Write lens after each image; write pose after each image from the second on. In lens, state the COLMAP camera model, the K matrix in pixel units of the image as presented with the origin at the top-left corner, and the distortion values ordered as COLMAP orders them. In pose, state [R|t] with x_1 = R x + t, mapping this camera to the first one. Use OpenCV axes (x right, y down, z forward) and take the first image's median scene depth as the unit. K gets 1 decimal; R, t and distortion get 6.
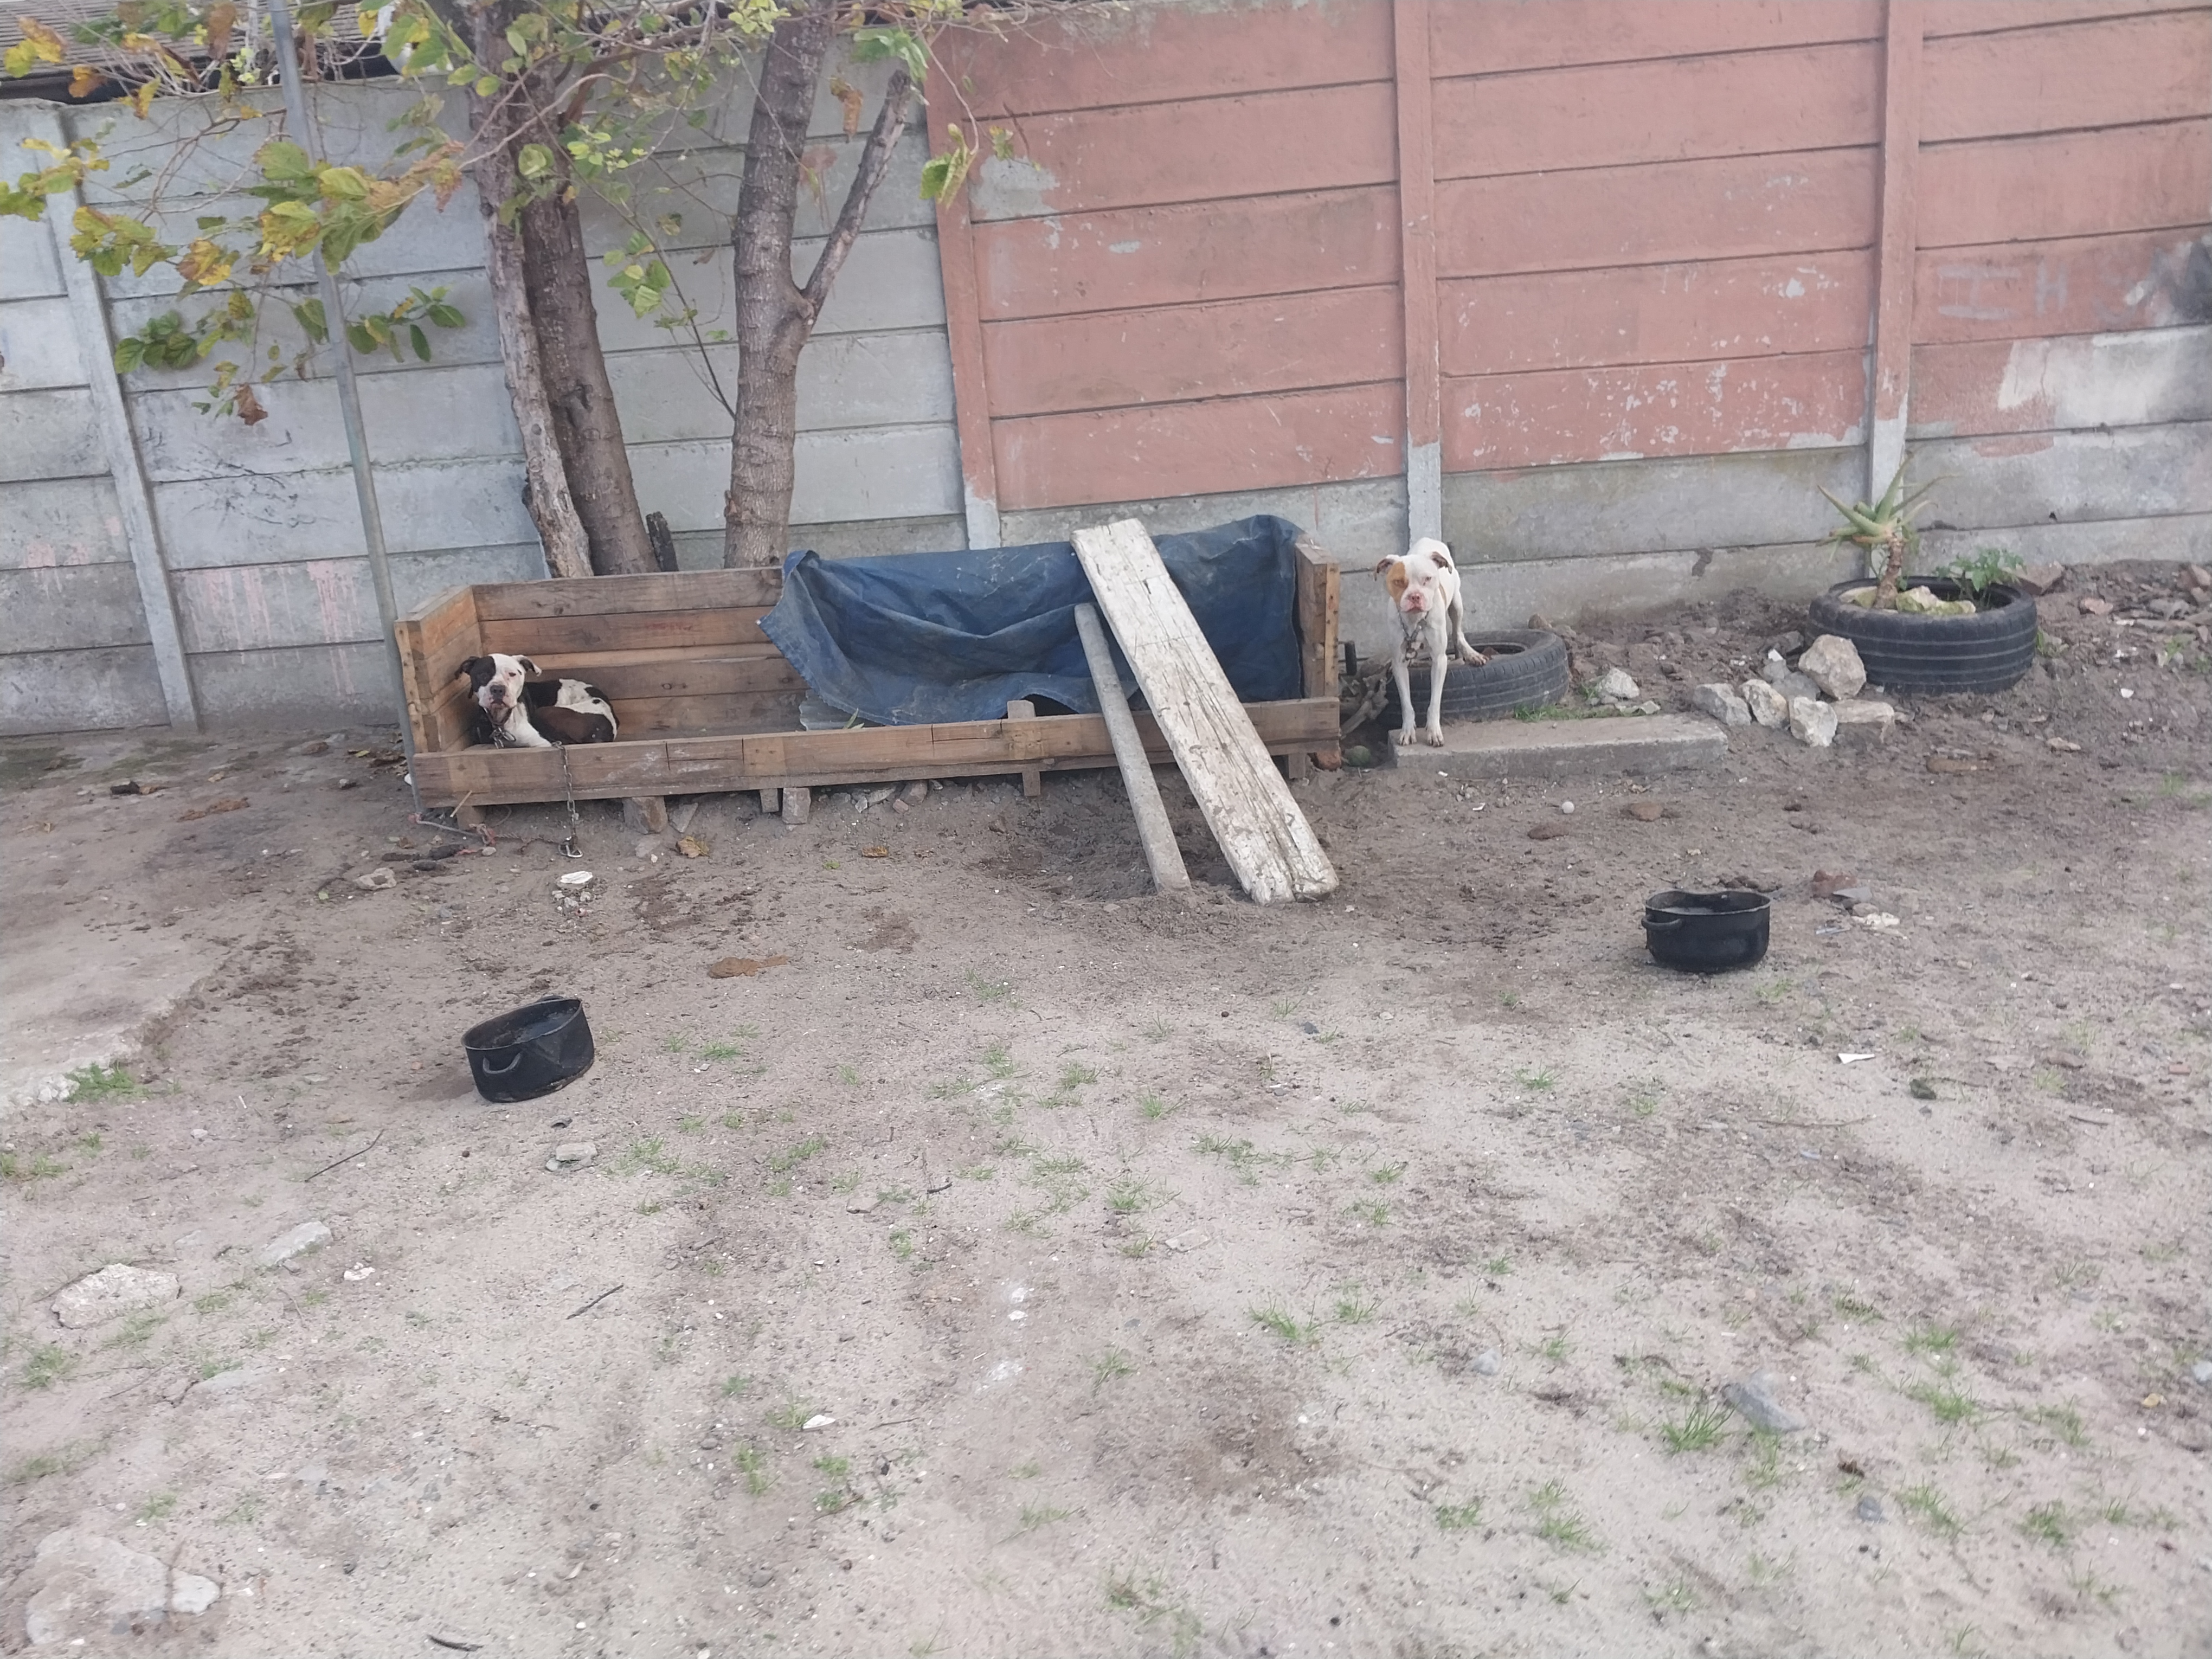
lens RADIAL K [[1727.4, 0, 1014.8], [0, 1727.4, 833.3], [0, 0, 1]] dist [0.095613, -0.218207]
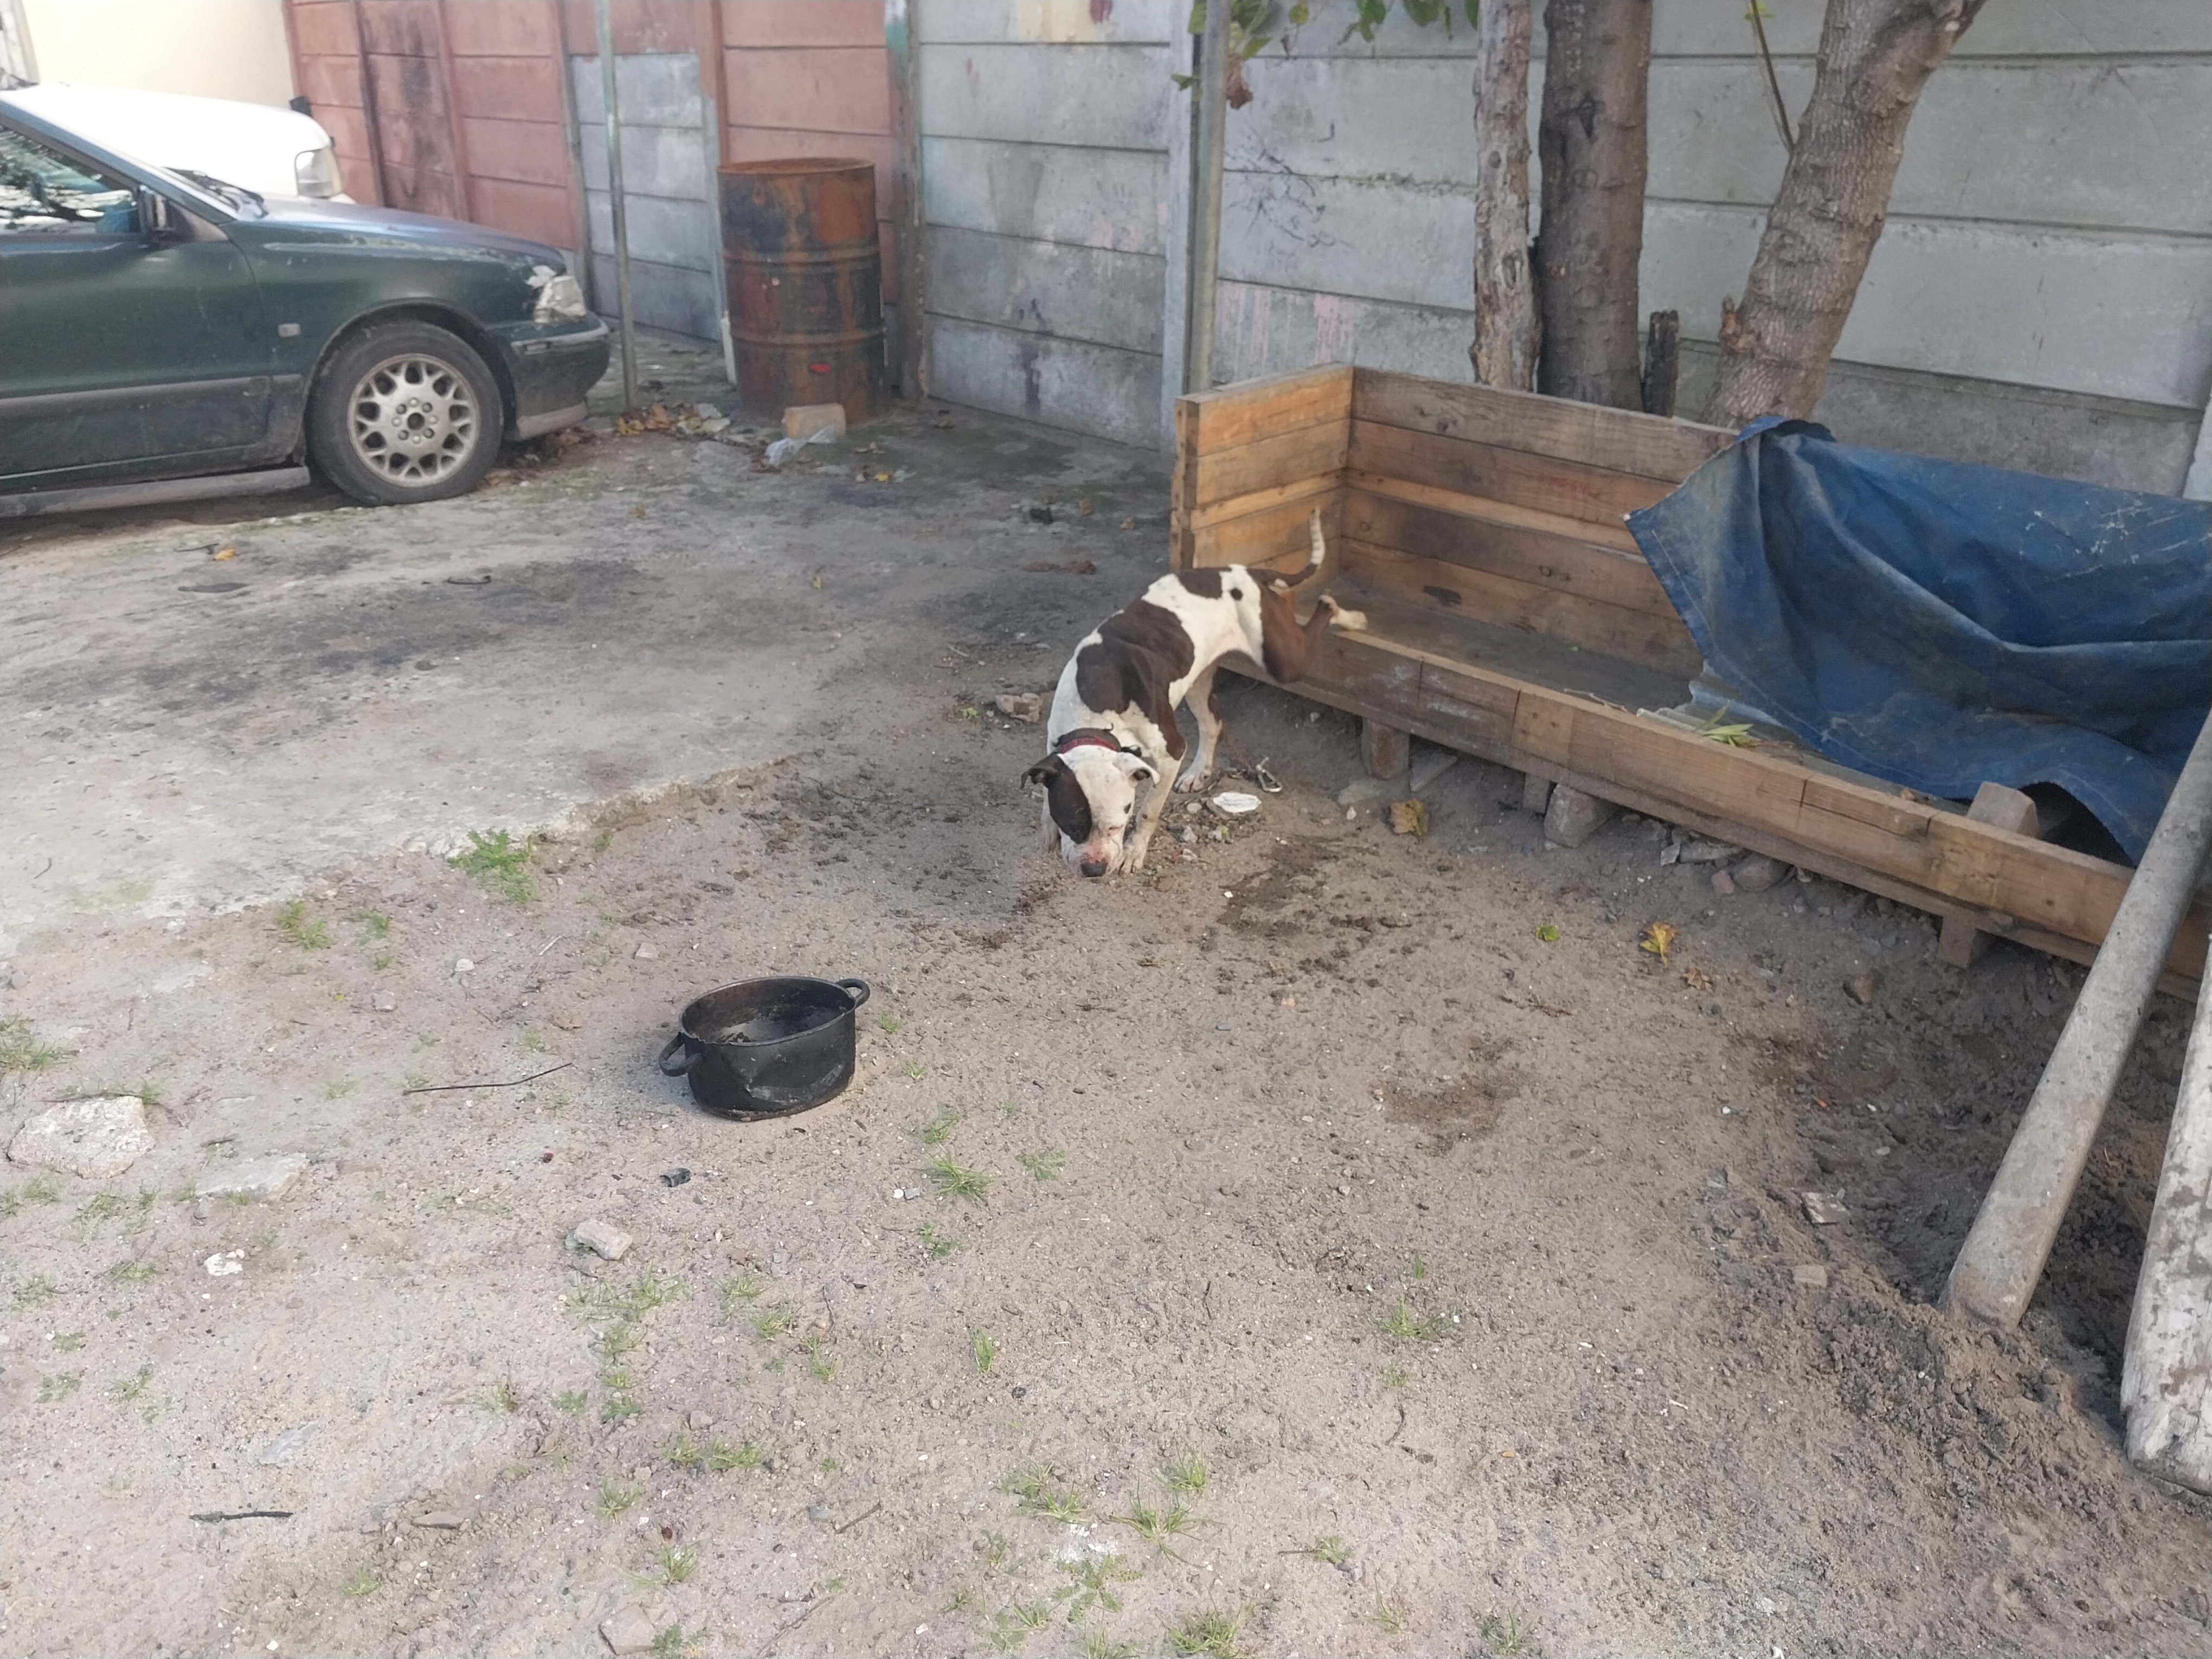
lens RADIAL K [[1740.2, 0, 988.9], [0, 1740.2, 824.0], [0, 0, 1]] dist [0.002422, -0.011361]
pose [[0.654901, 0.375283, -0.655948, 0.154051], [-0.269755, 0.926891, 0.260971, -0.123085], [0.705930, 0.006035, 0.708256, 0.403010]]
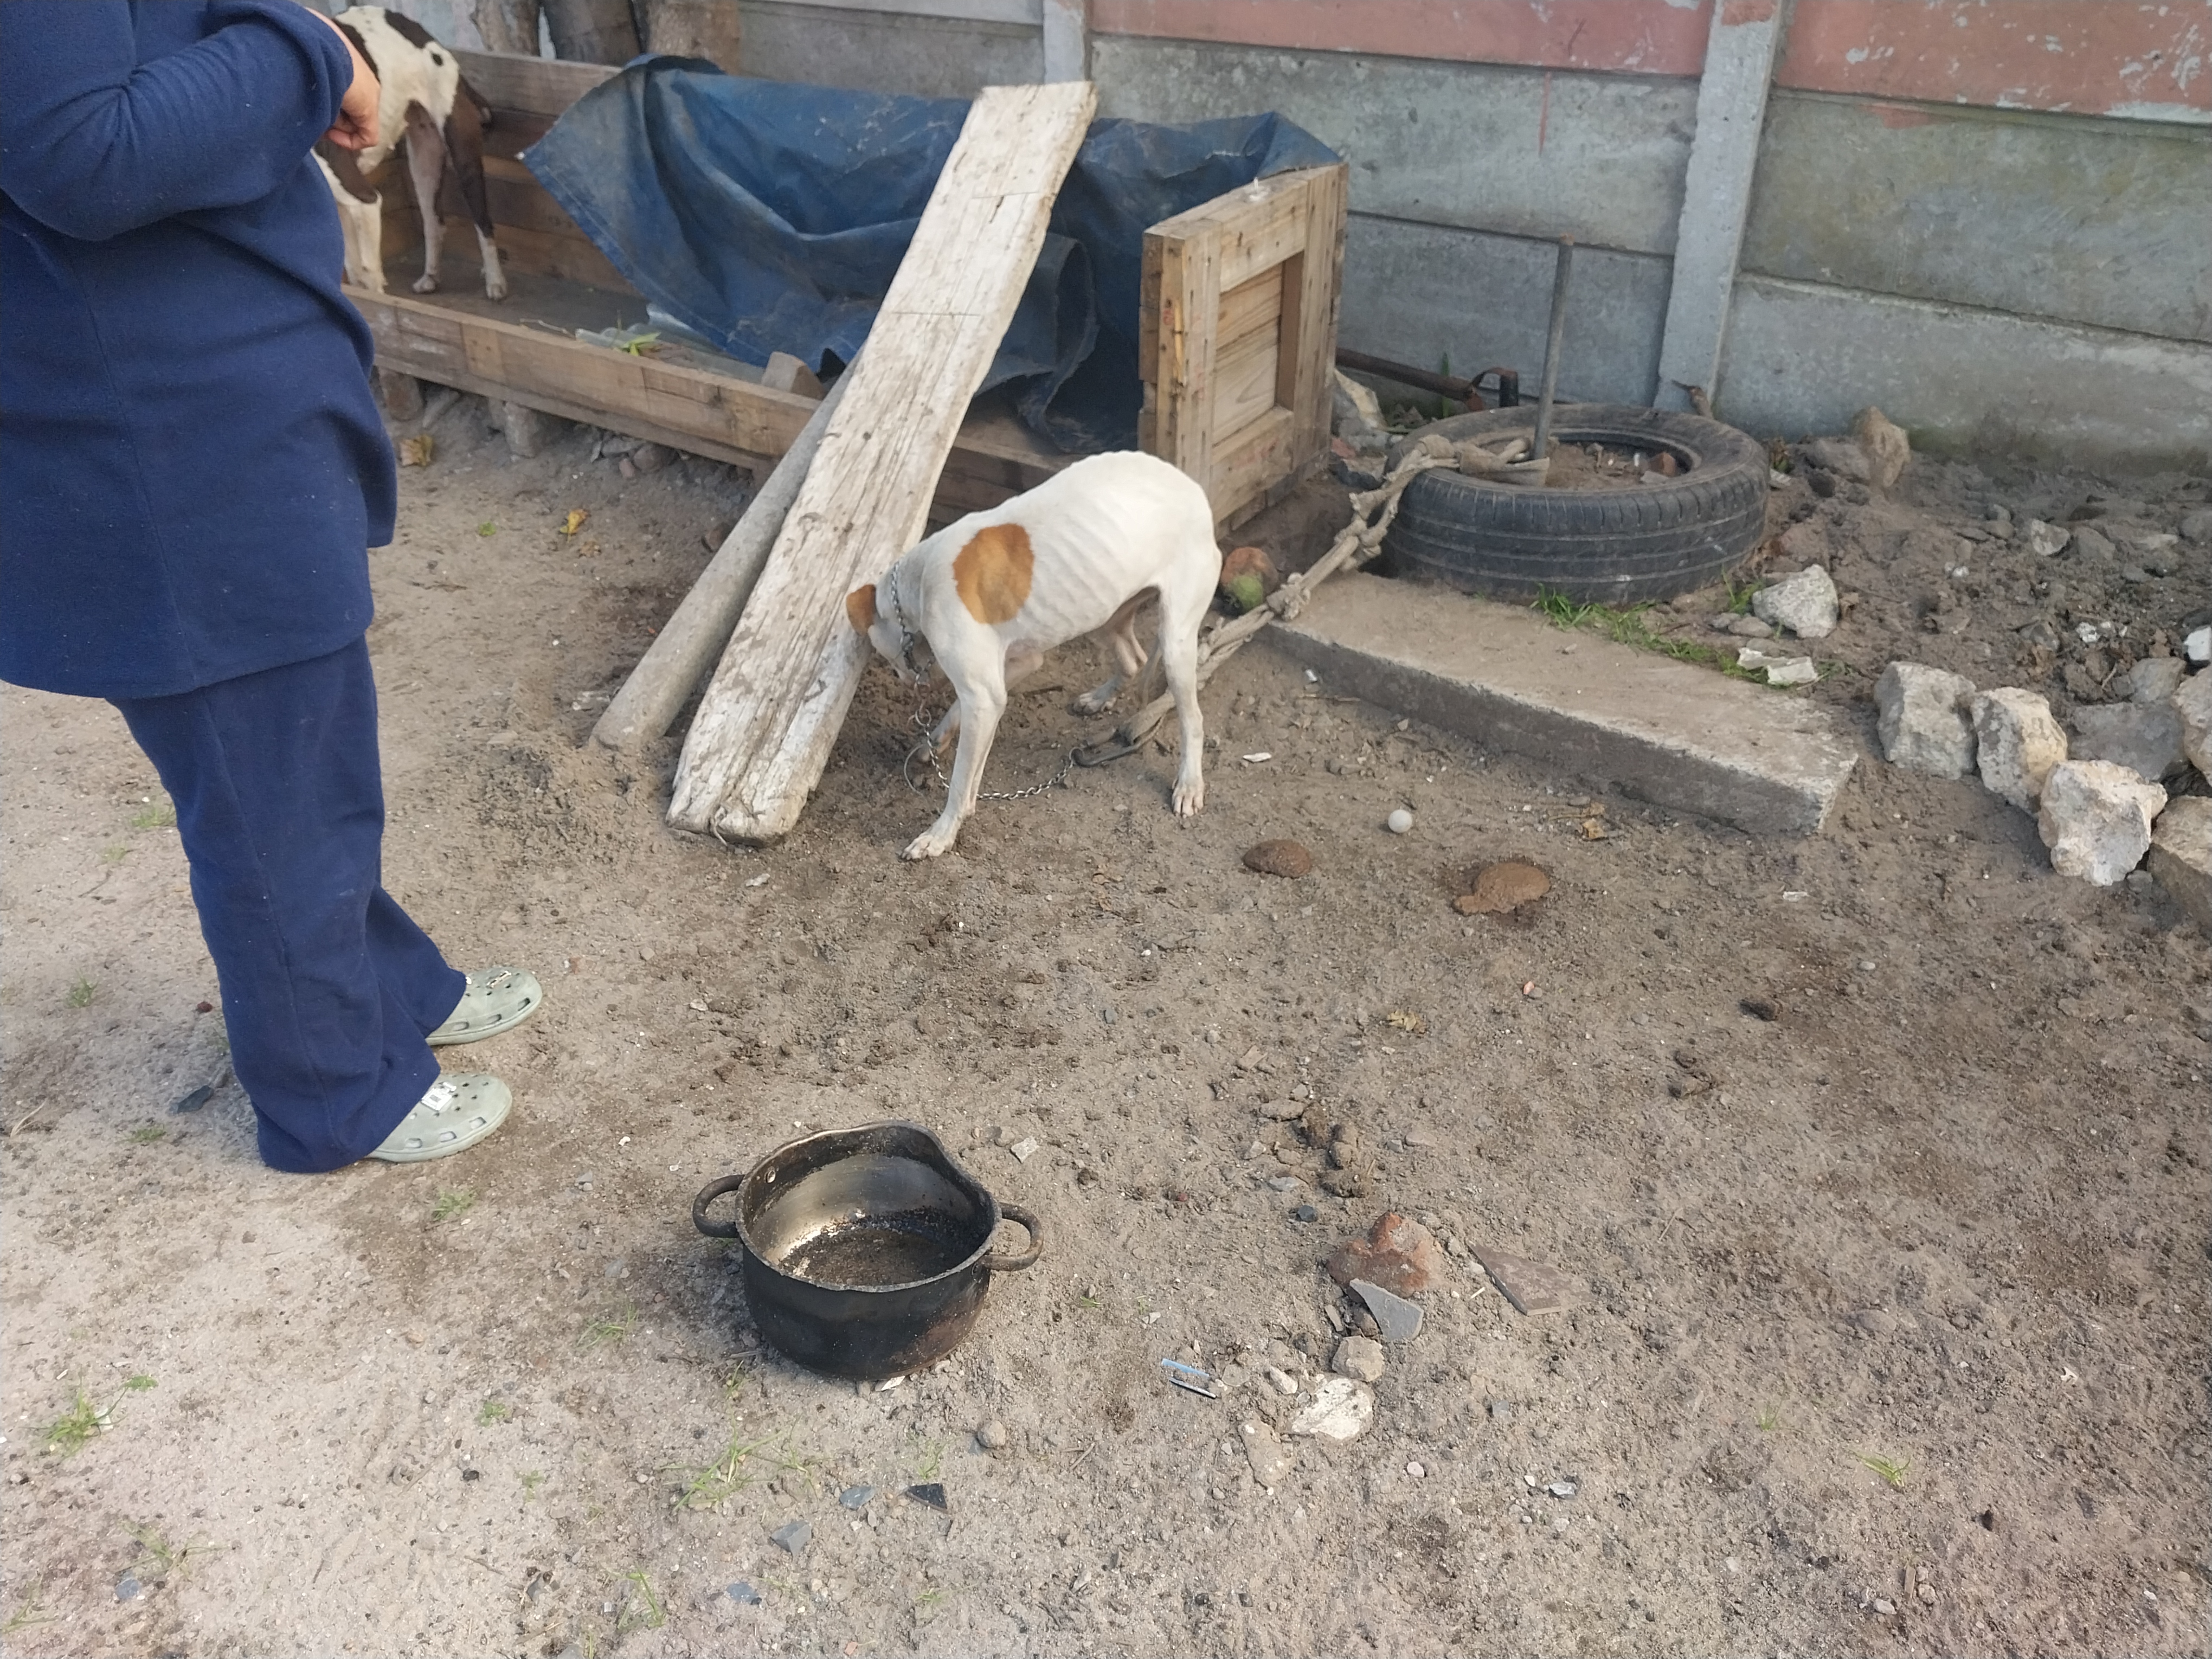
lens RADIAL K [[1743.6, 0, 974.6], [0, 1743.6, 872.9], [0, 0, 1]] dist [-0.054222, 0.049187]
pose [[0.811935, 0.369396, -0.452004, 0.428334], [-0.207164, 0.906253, 0.368496, -0.156490], [0.545751, -0.205556, 0.812344, 0.477532]]
